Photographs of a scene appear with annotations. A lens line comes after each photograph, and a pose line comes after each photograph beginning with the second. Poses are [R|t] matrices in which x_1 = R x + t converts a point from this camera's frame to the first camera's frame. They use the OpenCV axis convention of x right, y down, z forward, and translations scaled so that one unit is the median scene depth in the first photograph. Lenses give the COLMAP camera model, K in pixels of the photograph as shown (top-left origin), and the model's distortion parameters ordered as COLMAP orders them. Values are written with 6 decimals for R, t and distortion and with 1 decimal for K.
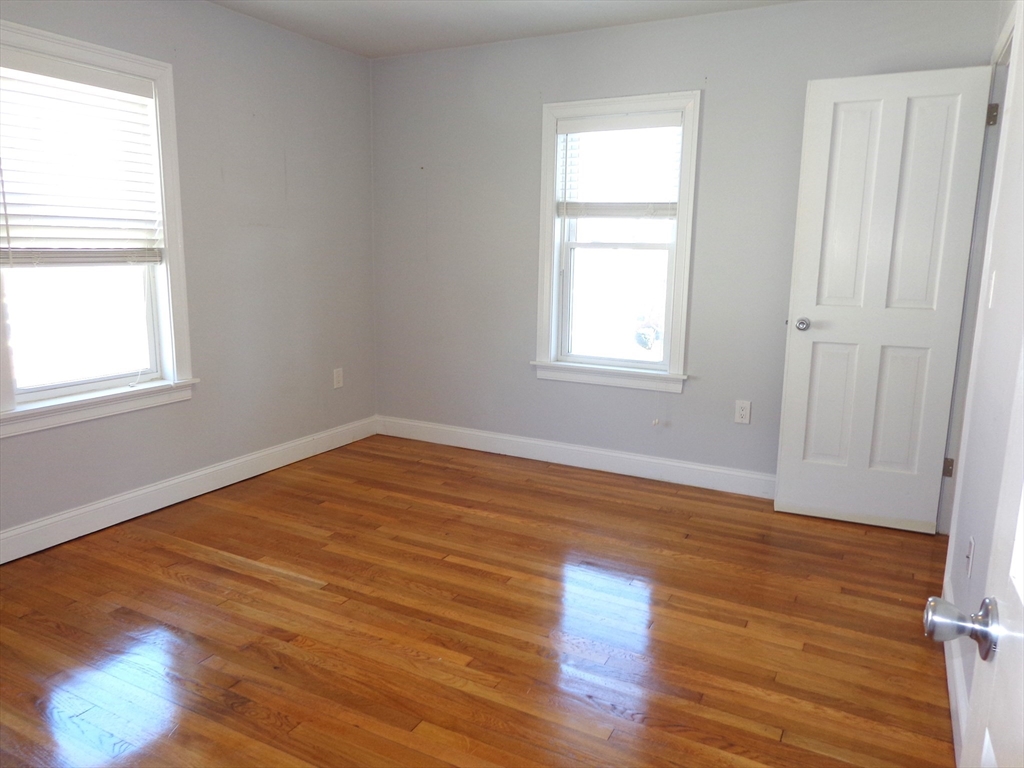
lens RADIAL K [[748.4, 0, 516.7], [0, 748.4, 384.6], [0, 0, 1]] dist [0.002137, -0.000169]
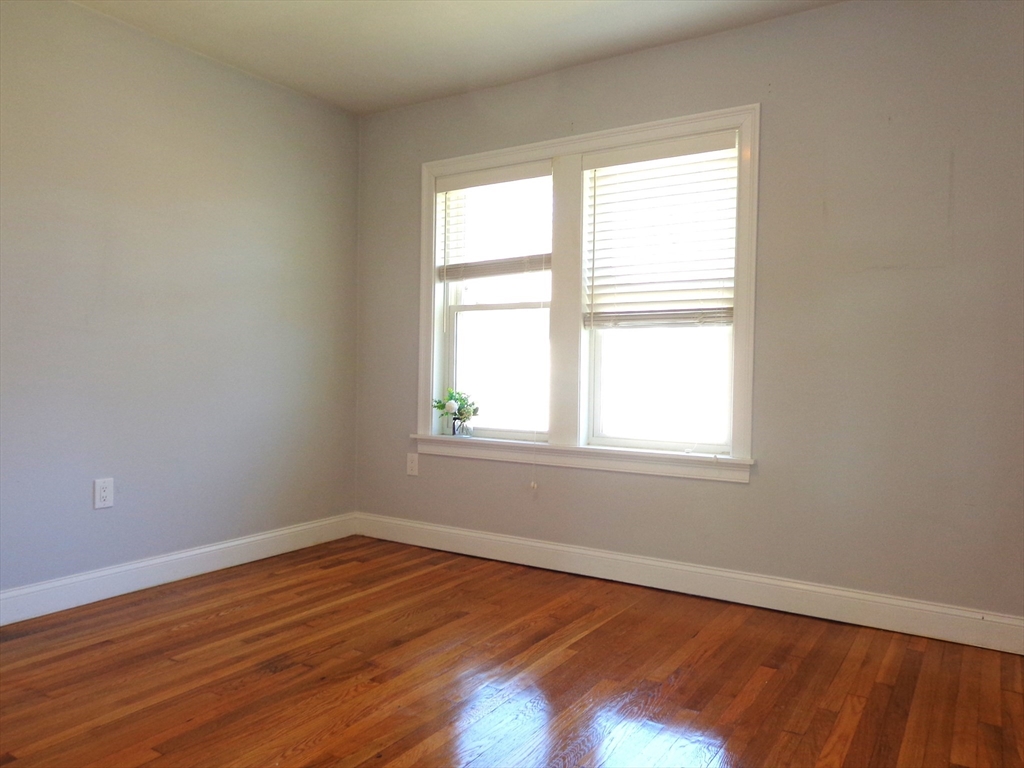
lens RADIAL K [[748.4, 0, 516.3], [0, 748.4, 380.2], [0, 0, 1]] dist [0.002137, -0.000169]
pose [[-0.086425, 0.001330, -0.996258, 0.484338], [-0.204994, 0.978577, 0.019089, -0.065602], [0.974940, 0.205876, -0.084301, 0.913234]]
